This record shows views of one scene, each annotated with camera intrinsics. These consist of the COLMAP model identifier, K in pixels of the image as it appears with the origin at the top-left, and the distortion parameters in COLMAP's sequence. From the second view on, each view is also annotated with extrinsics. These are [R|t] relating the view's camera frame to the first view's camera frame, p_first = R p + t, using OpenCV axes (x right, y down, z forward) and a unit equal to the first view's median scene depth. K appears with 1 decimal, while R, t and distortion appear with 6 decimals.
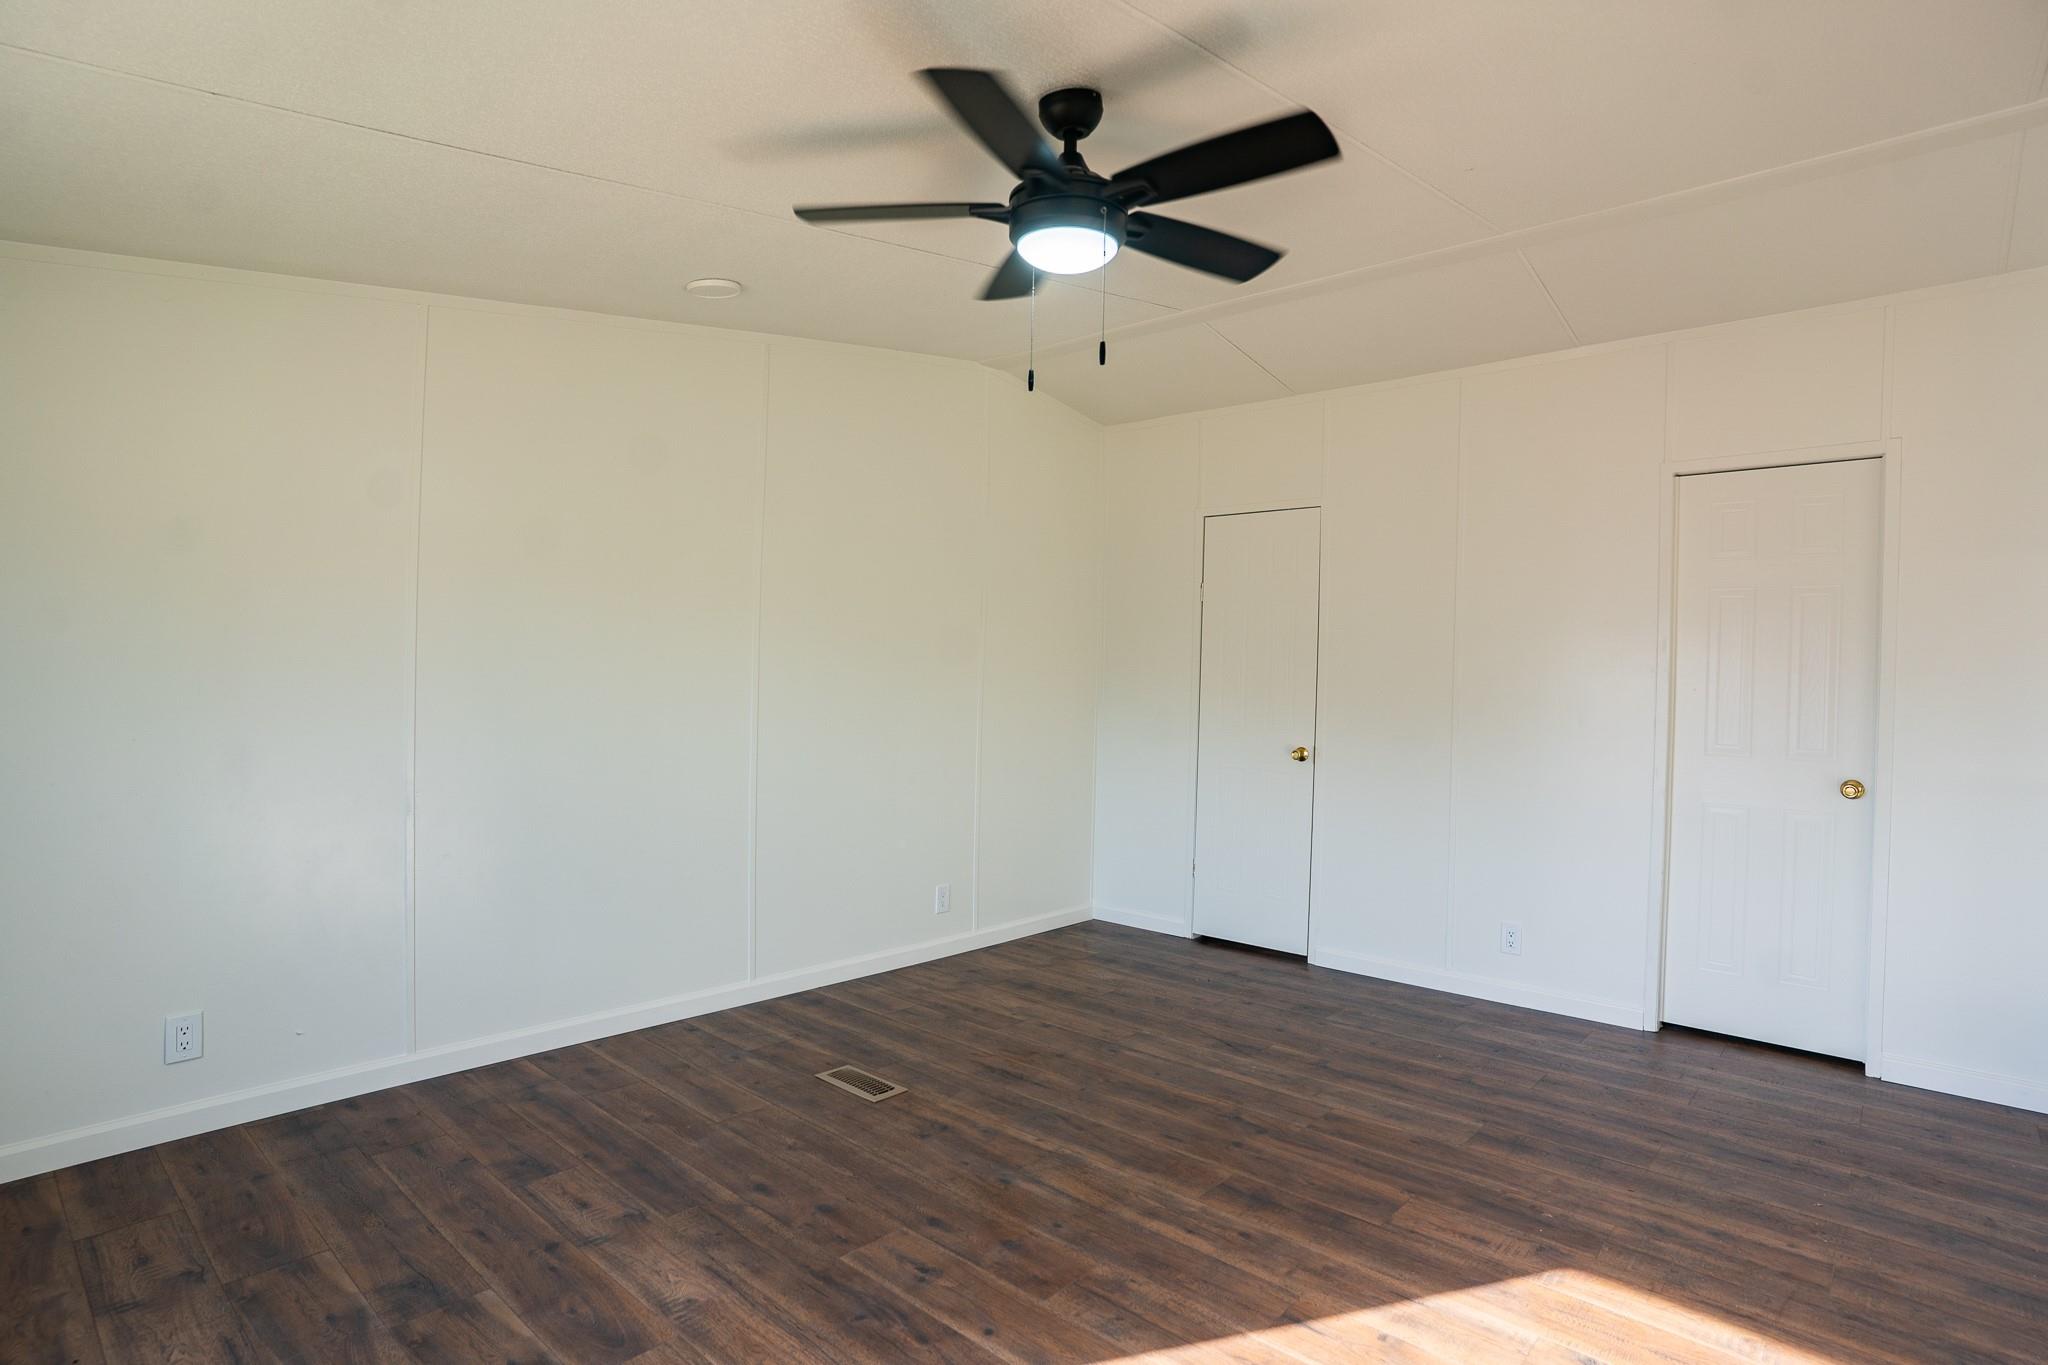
lens RADIAL K [[1044.9, 0, 1024.0], [0, 1044.9, 682.5], [0, 0, 1]] dist [-0.088983, 0.040104]
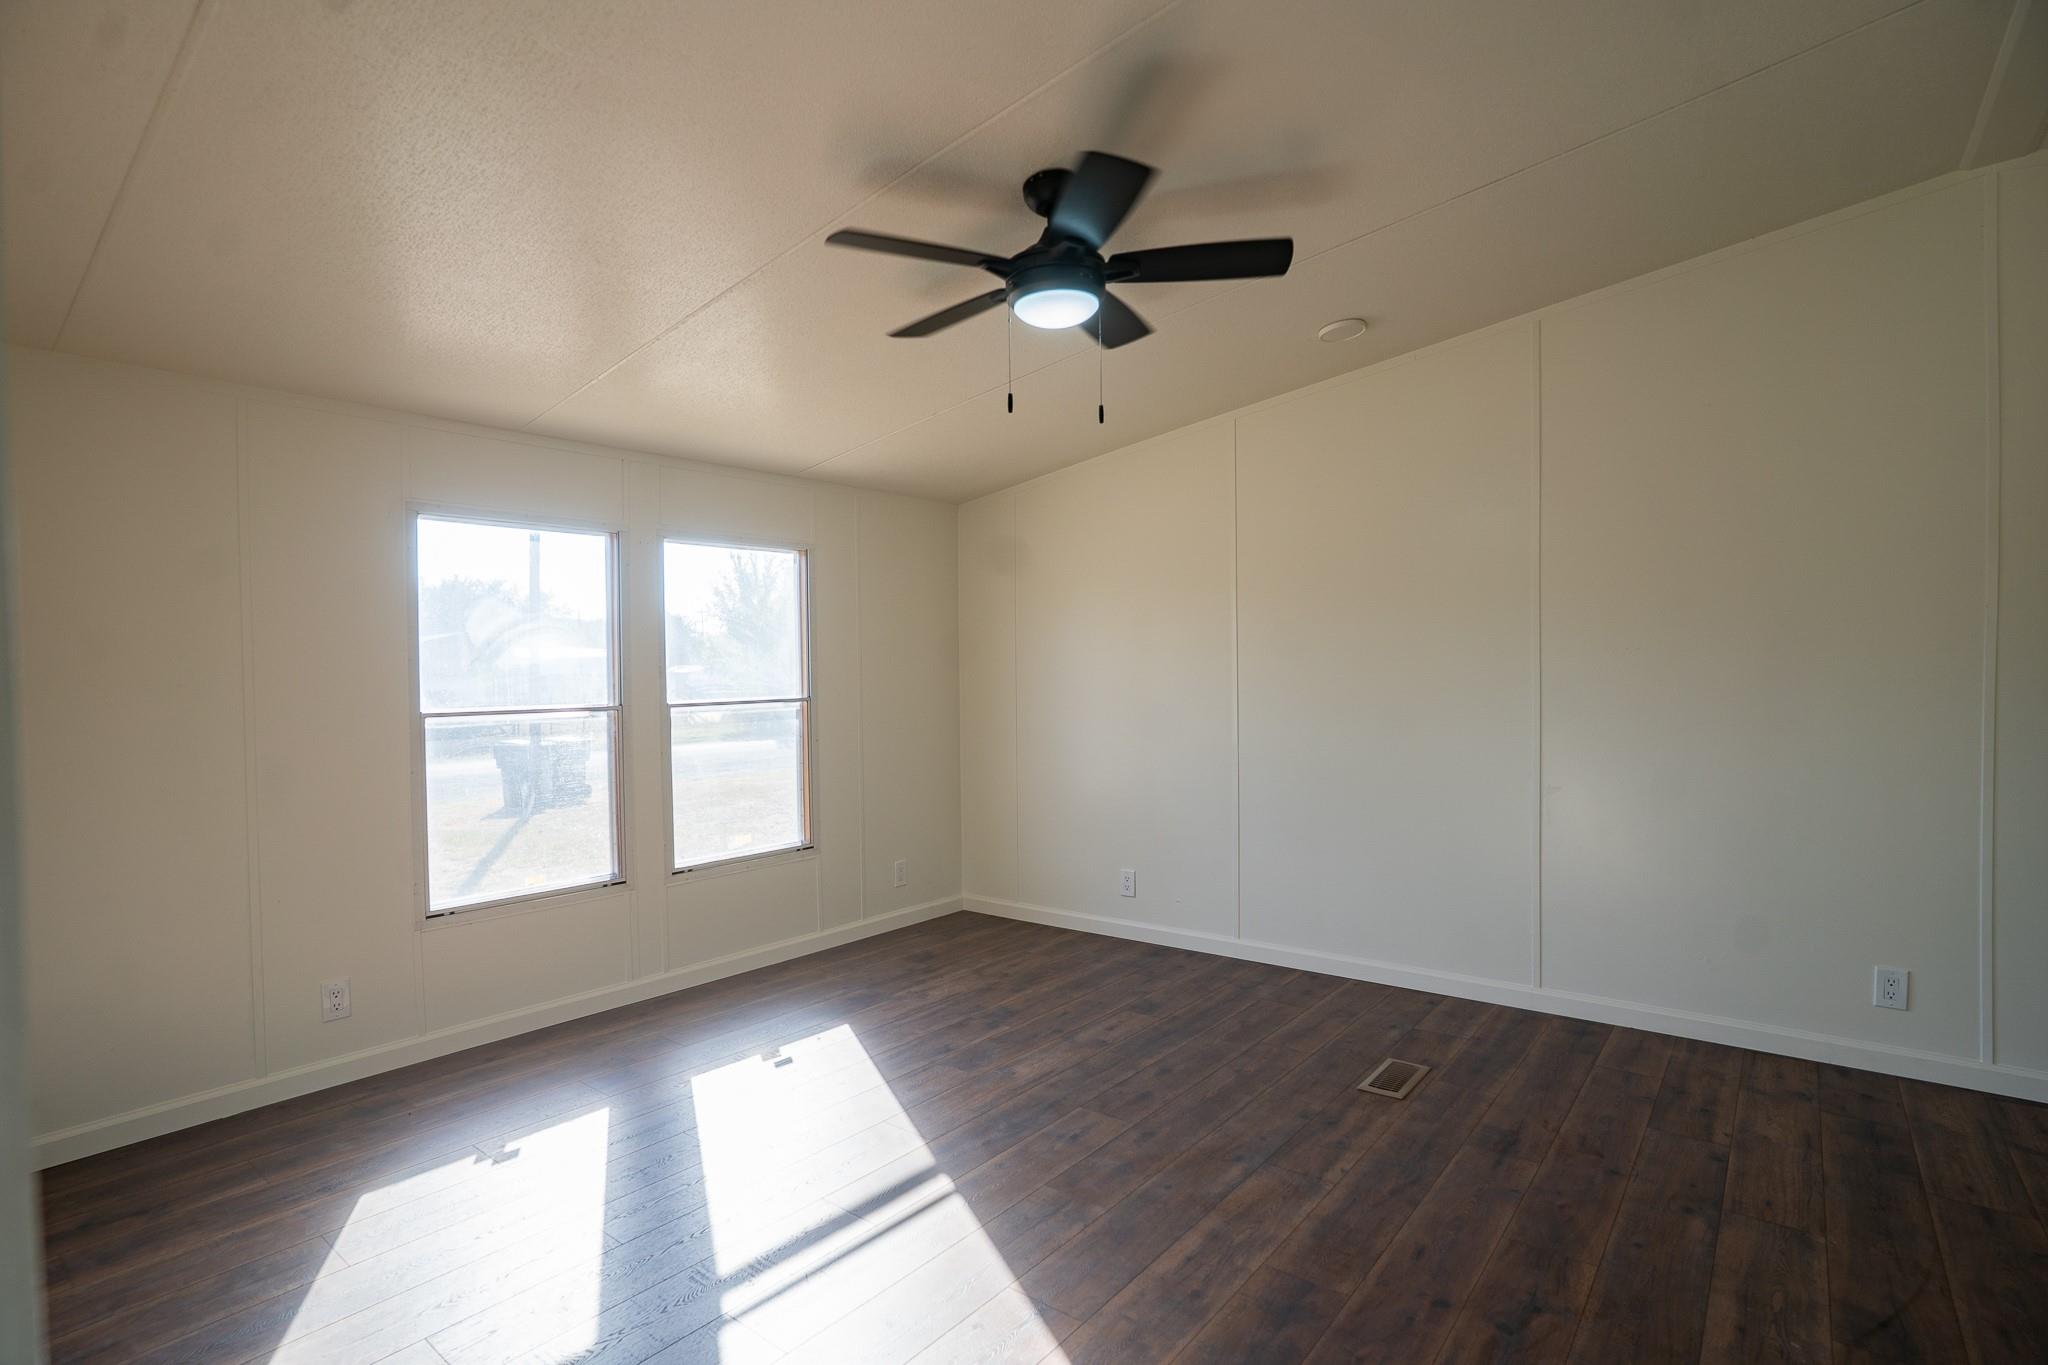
lens RADIAL K [[1030.9, 0, 1017.2], [0, 1030.9, 677.3], [0, 0, 1]] dist [-0.086450, 0.038832]
pose [[0.061607, -0.011450, -0.998035, 0.793439], [0.004155, 0.999928, -0.011215, 0.014752], [0.998092, -0.003456, 0.061650, 0.586364]]
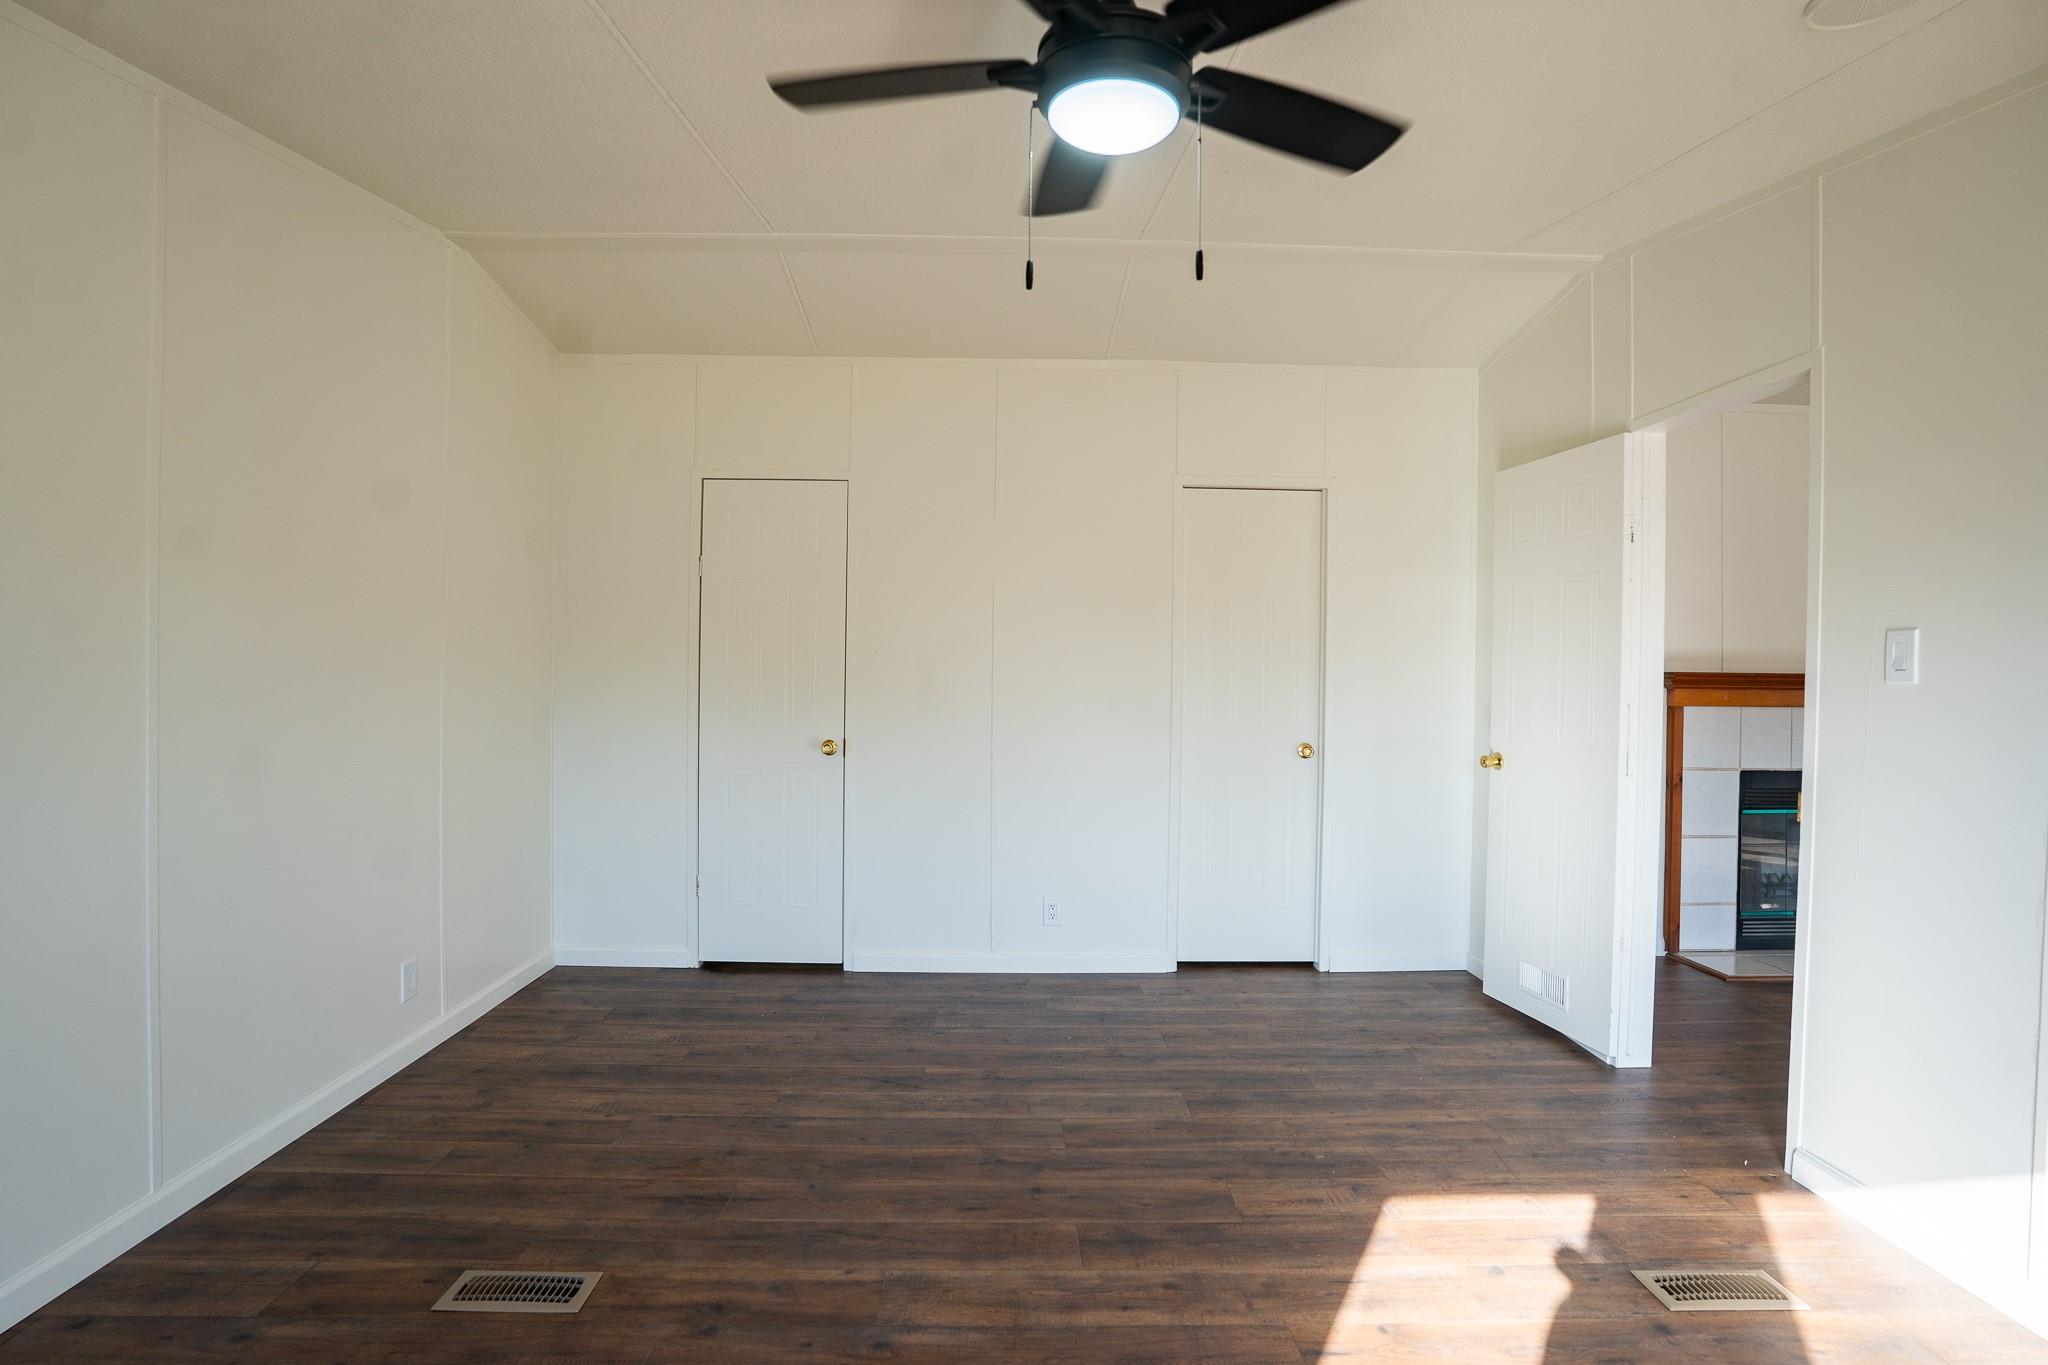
lens RADIAL K [[1030.9, 0, 1017.2], [0, 1030.9, 677.3], [0, 0, 1]] dist [-0.086450, 0.038832]
pose [[0.731321, -0.015496, 0.681858, -0.354203], [0.007548, 0.999865, 0.014627, -0.008717], [-0.681992, -0.005551, 0.731338, 0.328275]]
